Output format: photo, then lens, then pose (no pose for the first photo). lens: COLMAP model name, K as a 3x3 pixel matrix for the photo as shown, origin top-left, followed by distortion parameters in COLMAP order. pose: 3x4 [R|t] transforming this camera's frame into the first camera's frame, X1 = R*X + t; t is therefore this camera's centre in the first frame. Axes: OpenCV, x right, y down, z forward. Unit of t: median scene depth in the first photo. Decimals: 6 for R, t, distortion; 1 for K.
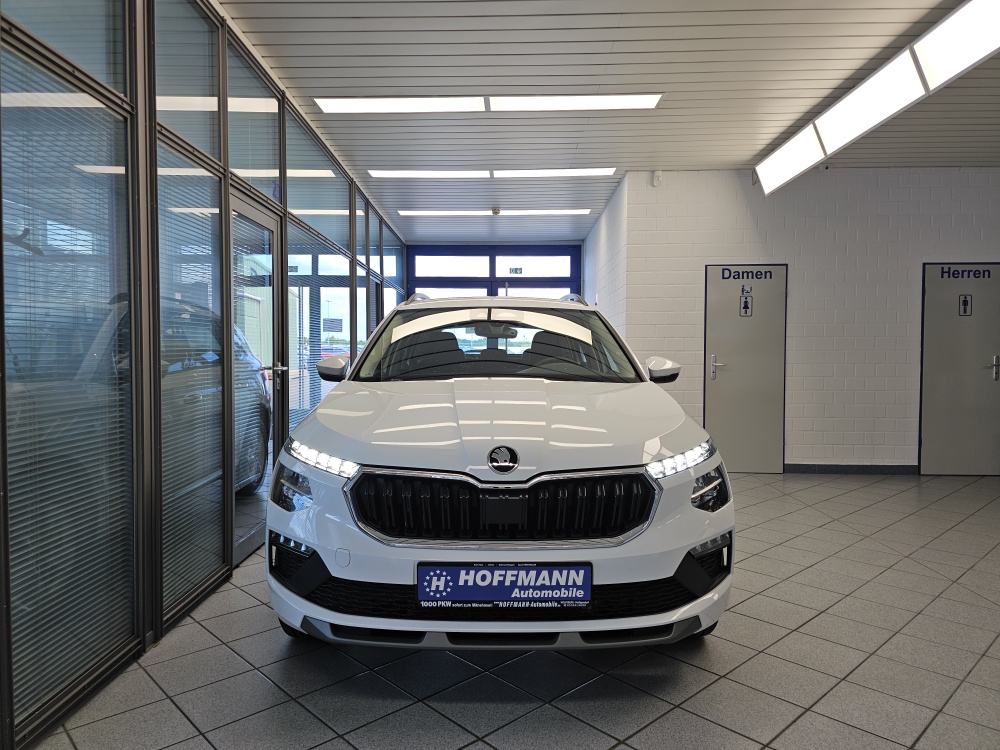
lens RADIAL K [[676.5, 0, 507.1], [0, 676.5, 374.8], [0, 0, 1]] dist [0.090331, -0.097102]
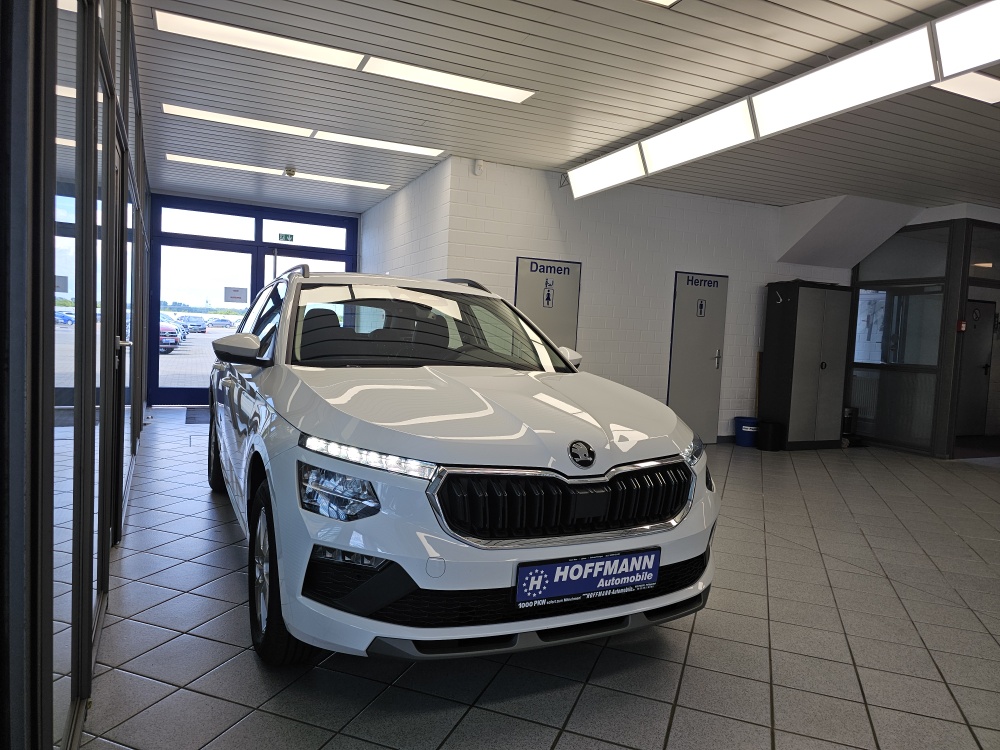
lens RADIAL K [[676.5, 0, 507.1], [0, 676.5, 374.8], [0, 0, 1]] dist [0.090331, -0.097102]
pose [[0.895553, 0.013267, 0.444757, -0.570322], [-0.029528, 0.999124, 0.029654, -0.020939], [-0.443974, -0.039690, 0.895160, 0.149391]]
